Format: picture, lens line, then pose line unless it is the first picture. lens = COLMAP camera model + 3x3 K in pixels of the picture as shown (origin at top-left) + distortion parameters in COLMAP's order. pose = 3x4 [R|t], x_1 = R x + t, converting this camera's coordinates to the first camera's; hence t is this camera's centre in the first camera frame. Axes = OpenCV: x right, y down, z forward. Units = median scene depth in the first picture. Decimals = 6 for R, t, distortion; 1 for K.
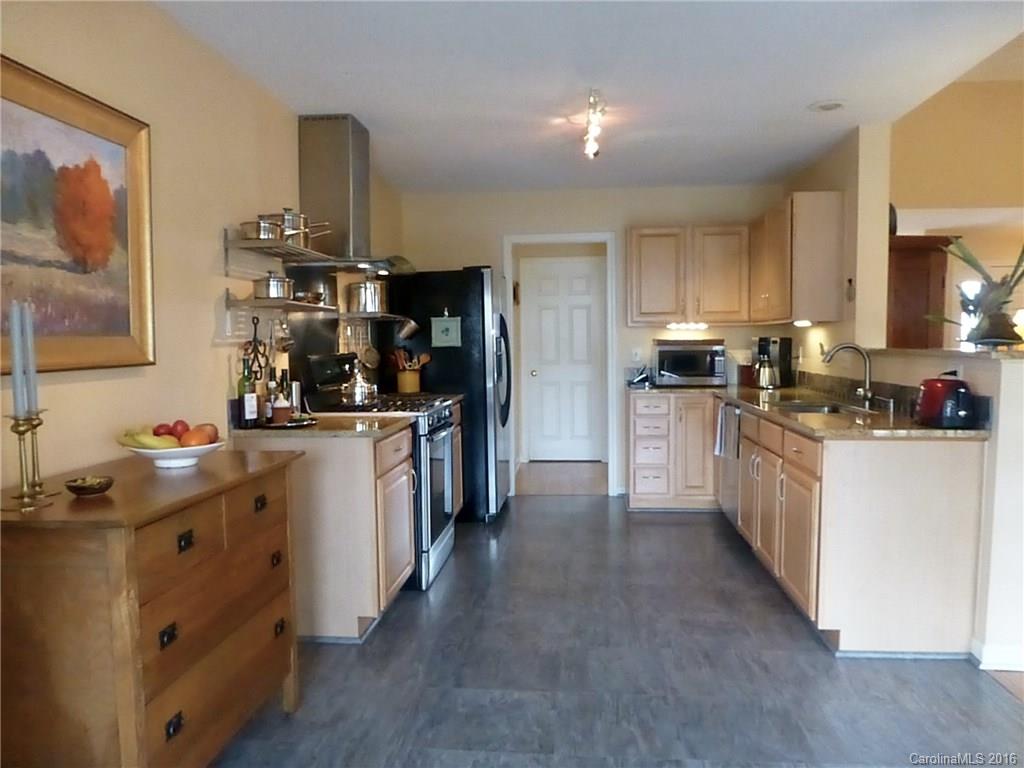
lens RADIAL K [[749.3, 0, 512.0], [0, 749.3, 384.0], [0, 0, 1]] dist [-0.014337, -0.001118]
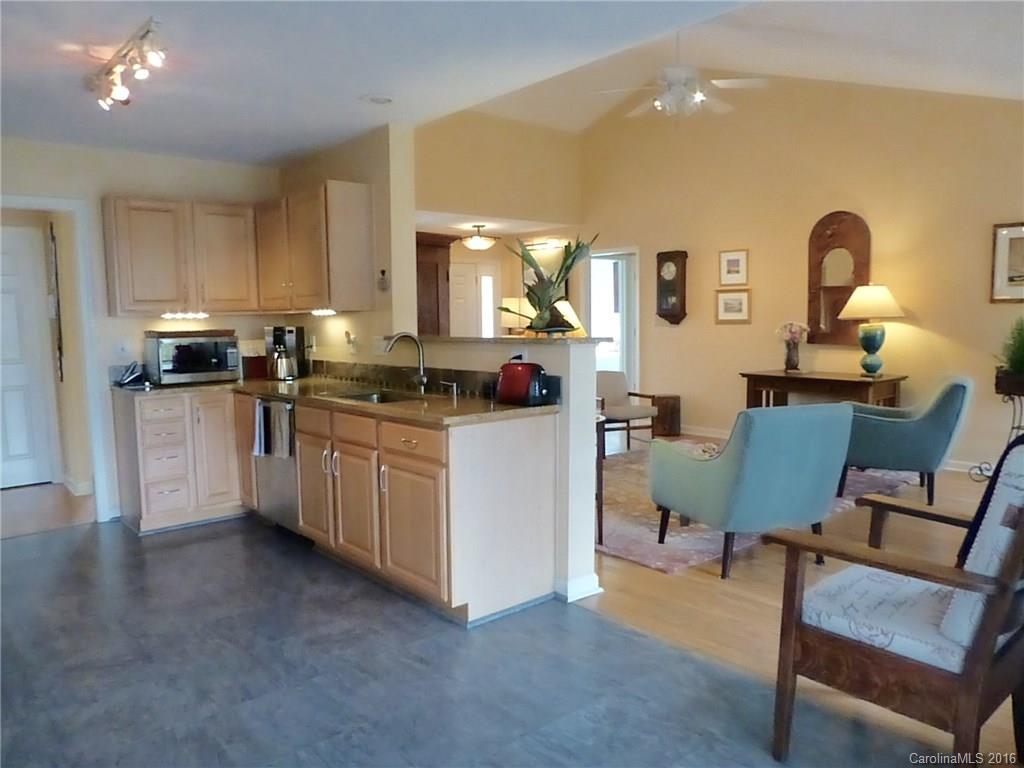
lens RADIAL K [[749.3, 0, 512.0], [0, 749.3, 384.0], [0, 0, 1]] dist [-0.014337, -0.001118]
pose [[0.695529, -0.071505, 0.714931, -0.157407], [0.056583, 0.997396, 0.044709, -0.016374], [-0.716266, 0.009357, 0.697764, 0.124719]]
